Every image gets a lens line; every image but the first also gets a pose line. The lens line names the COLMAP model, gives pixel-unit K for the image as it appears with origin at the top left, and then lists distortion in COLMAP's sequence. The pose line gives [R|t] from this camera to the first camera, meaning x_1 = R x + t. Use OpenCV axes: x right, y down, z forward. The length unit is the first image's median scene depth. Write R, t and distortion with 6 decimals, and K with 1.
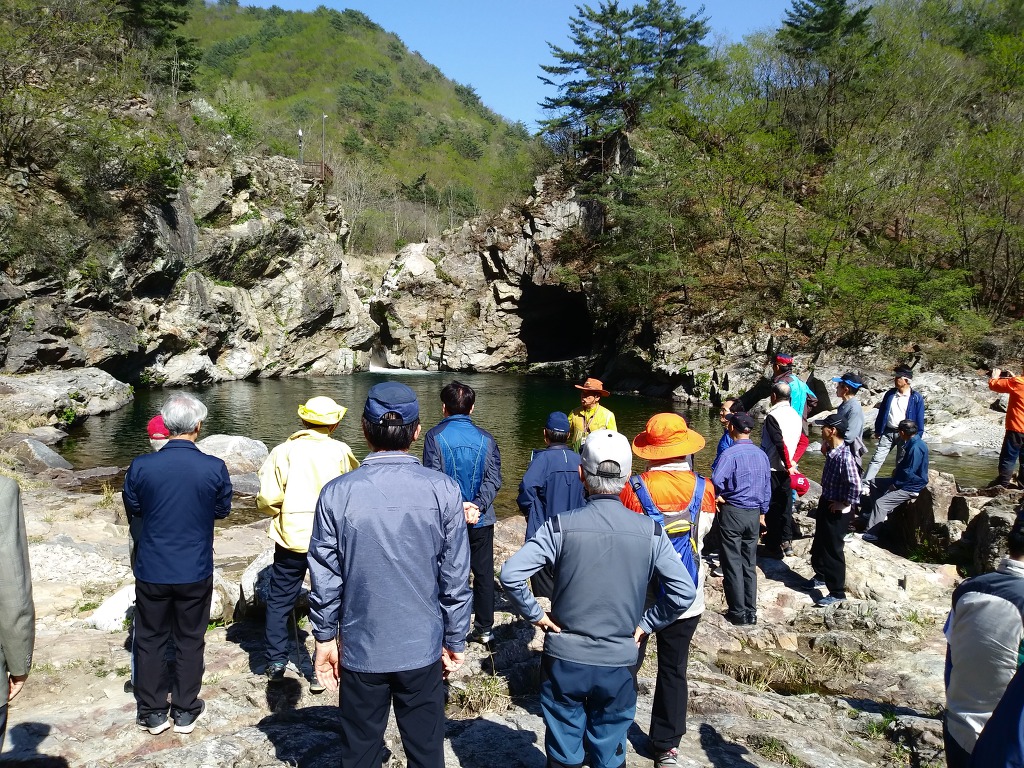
lens RADIAL K [[808.1, 0, 512.0], [0, 808.1, 384.0], [0, 0, 1]] dist [-0.013437, -0.011343]
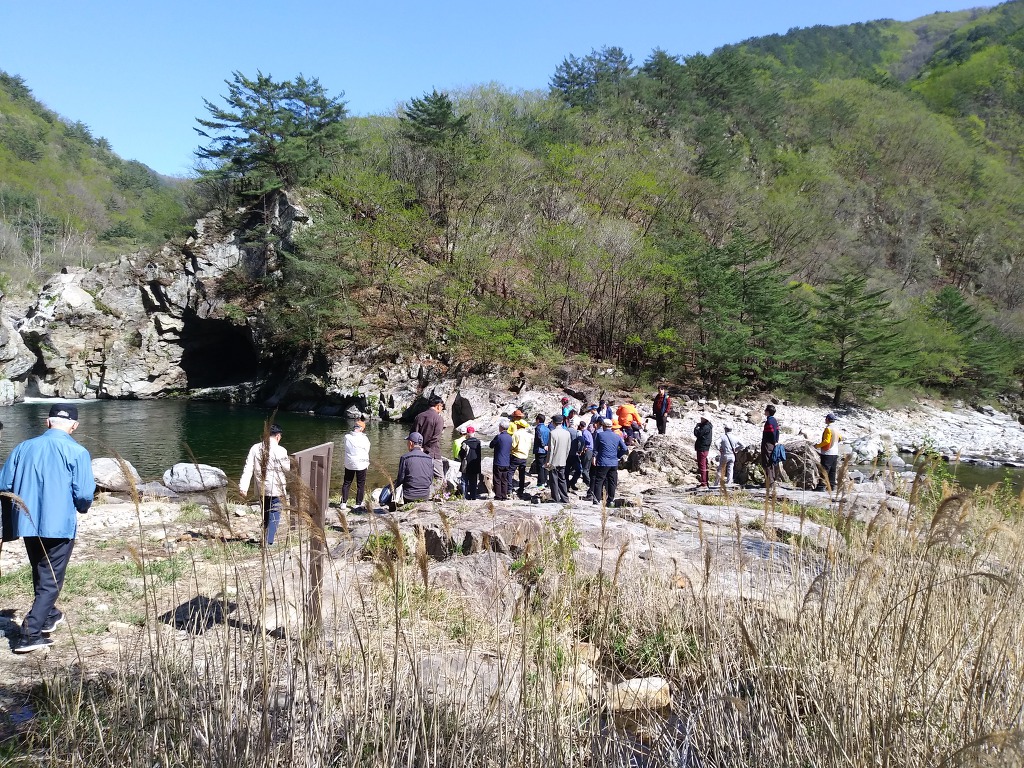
lens RADIAL K [[808.1, 0, 512.0], [0, 808.1, 384.0], [0, 0, 1]] dist [-0.013437, -0.011343]
pose [[0.866088, -0.022912, 0.499366, -0.152259], [0.032488, 0.999417, -0.010493, -0.007678], [-0.498834, 0.025311, 0.866328, -0.161506]]
